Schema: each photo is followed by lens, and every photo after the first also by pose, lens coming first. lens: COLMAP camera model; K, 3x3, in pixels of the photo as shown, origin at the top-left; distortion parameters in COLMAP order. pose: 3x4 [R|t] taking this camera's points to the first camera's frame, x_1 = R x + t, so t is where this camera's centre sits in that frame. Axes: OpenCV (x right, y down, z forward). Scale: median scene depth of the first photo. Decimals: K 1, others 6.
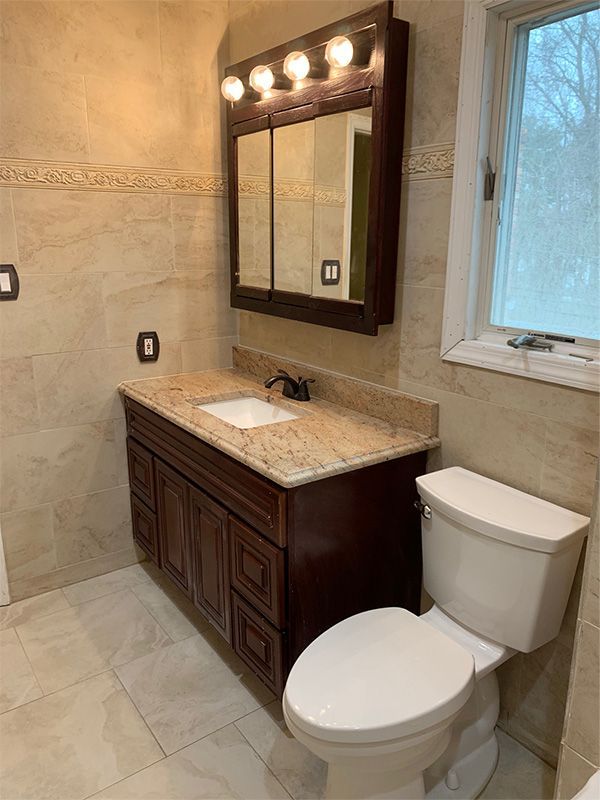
lens RADIAL K [[613.2, 0, 302.9], [0, 613.2, 401.8], [0, 0, 1]] dist [0.020221, -0.005633]
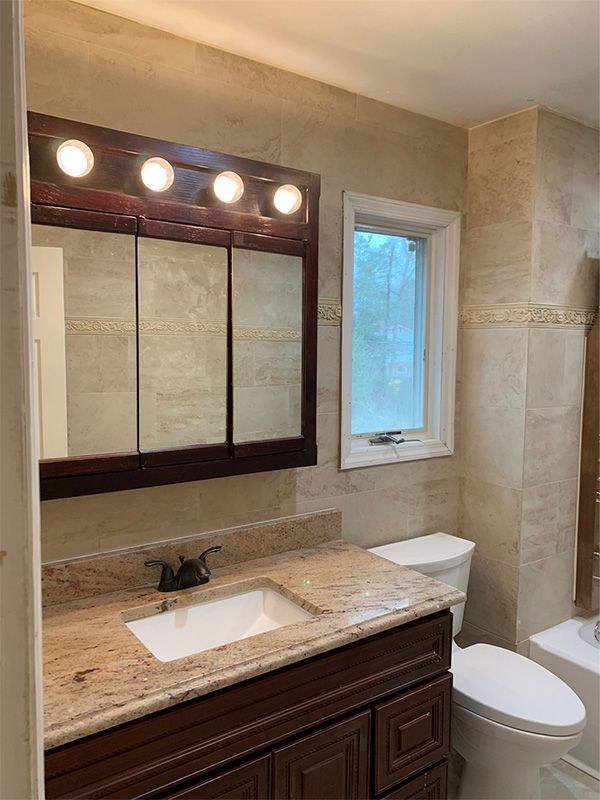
lens RADIAL K [[613.2, 0, 299.5], [0, 613.2, 396.8], [0, 0, 1]] dist [0.020221, -0.005633]
pose [[0.000328, -0.089397, 0.995996, -0.891122], [0.252176, 0.963814, 0.086426, -0.311220], [-0.967681, 0.251138, 0.022860, 0.963565]]
